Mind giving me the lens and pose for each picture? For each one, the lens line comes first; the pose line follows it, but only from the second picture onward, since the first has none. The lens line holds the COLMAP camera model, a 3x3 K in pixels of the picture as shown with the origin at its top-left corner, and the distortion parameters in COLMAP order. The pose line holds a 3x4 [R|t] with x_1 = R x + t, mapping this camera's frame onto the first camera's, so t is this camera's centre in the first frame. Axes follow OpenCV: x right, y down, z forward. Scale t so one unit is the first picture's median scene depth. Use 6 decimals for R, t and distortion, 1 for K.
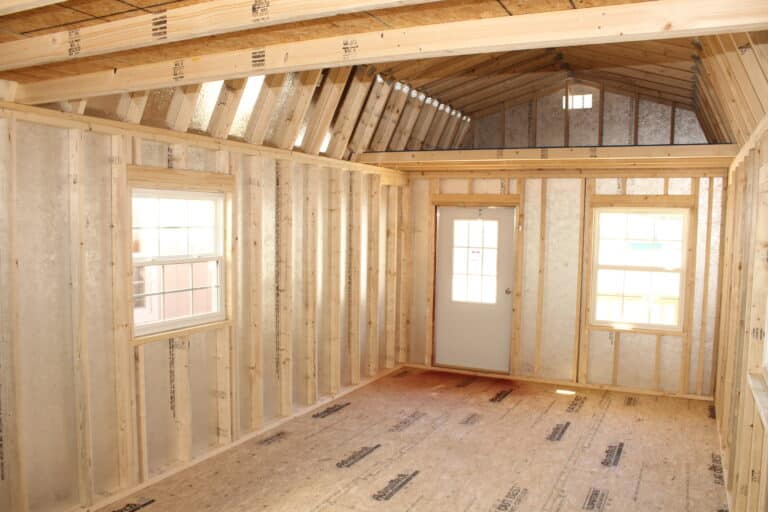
lens RADIAL K [[649.1, 0, 383.0], [0, 649.1, 271.0], [0, 0, 1]] dist [-0.140342, 0.128948]
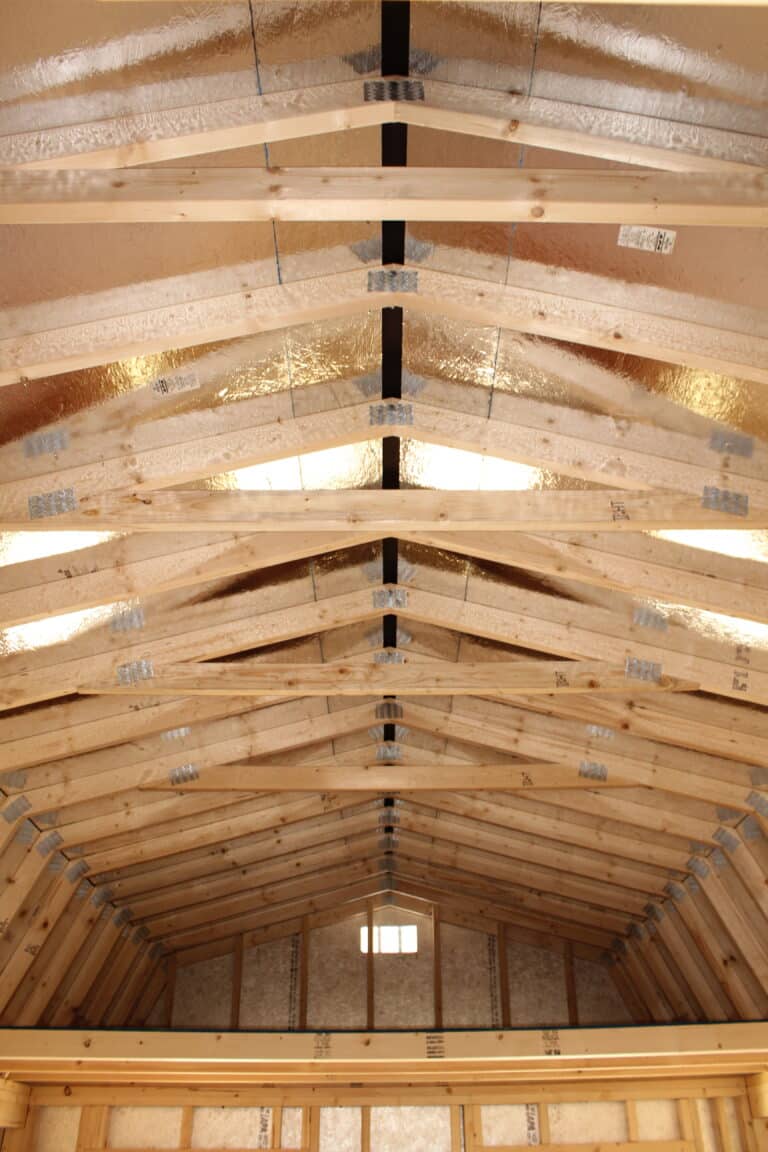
lens RADIAL K [[973.6, 0, 402.9], [0, 973.6, 569.2], [0, 0, 1]] dist [-0.140342, 0.128948]
pose [[0.883677, 0.231455, 0.406870, -0.073098], [0.064867, 0.800264, -0.596128, -0.053233], [-0.463581, 0.553177, 0.692161, 0.343462]]
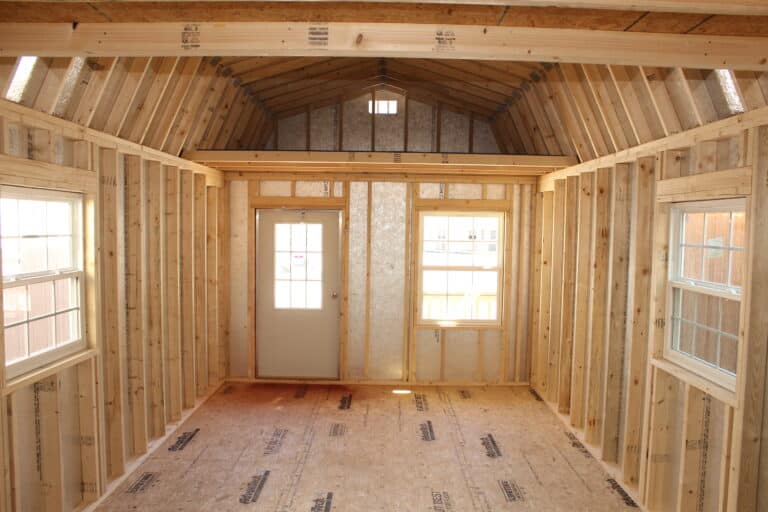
lens RADIAL K [[649.1, 0, 370.8], [0, 649.1, 269.4], [0, 0, 1]] dist [-0.140342, 0.128948]
pose [[0.901238, -0.032403, 0.432111, -0.191941], [0.033594, 0.999424, 0.004879, -0.011952], [-0.432020, 0.010119, 0.901807, 0.085641]]
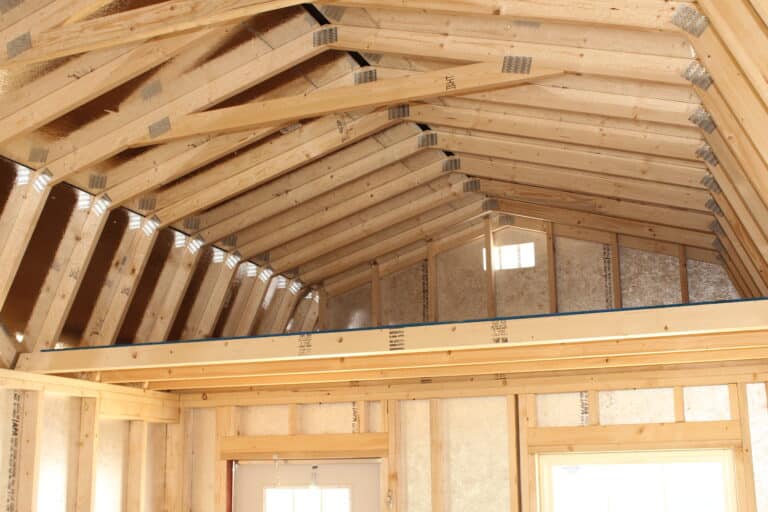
lens RADIAL K [[946.9, 0, 367.3], [0, 946.9, 297.6], [0, 0, 1]] dist [-0.048628, 0.000000]
pose [[0.996824, -0.009513, 0.079064, 0.144013], [0.030664, 0.962134, -0.270847, -0.023517], [-0.073493, 0.272411, 0.959370, 0.286837]]
